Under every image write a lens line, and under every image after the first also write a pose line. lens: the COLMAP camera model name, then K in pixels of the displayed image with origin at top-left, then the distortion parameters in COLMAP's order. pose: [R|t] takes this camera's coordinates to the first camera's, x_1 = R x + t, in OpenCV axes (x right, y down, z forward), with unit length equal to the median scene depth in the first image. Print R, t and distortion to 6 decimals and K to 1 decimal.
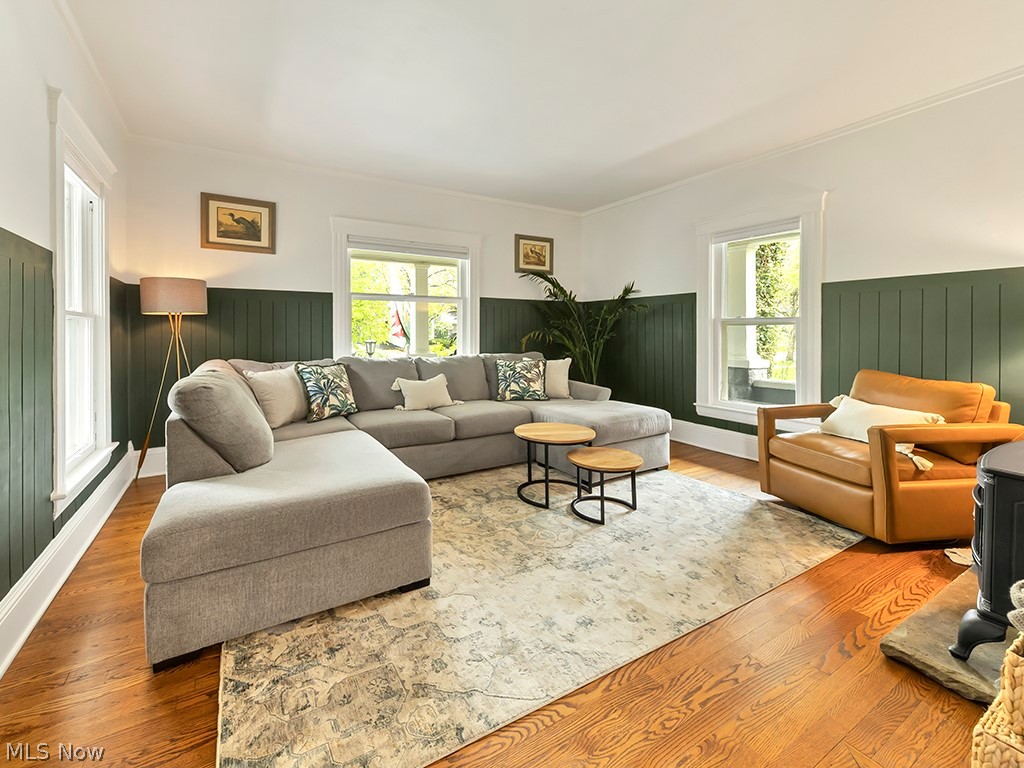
lens RADIAL K [[407.9, 0, 470.8], [0, 407.9, 329.6], [0, 0, 1]] dist [-0.005604, 0.000825]
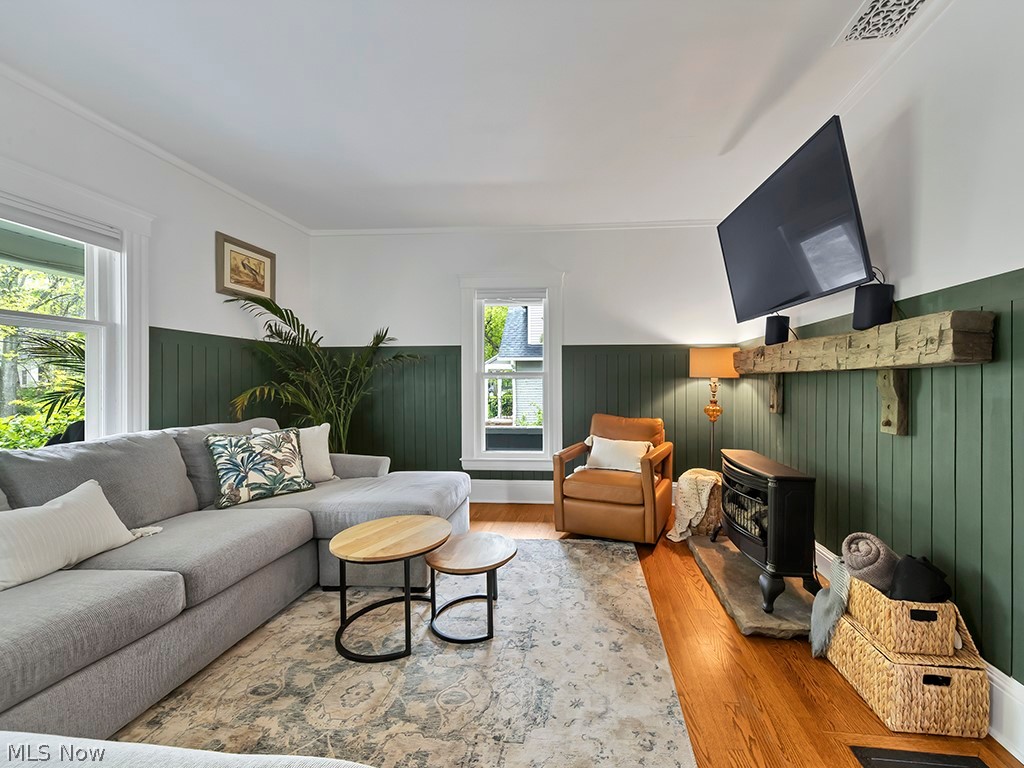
lens RADIAL K [[407.9, 0, 507.3], [0, 407.9, 381.8], [0, 0, 1]] dist [-0.005604, 0.000825]
pose [[0.566394, -0.003348, 0.824128, -0.179730], [0.001414, 0.999994, 0.003090, -0.005898], [-0.824134, -0.000585, 0.566395, 0.329272]]
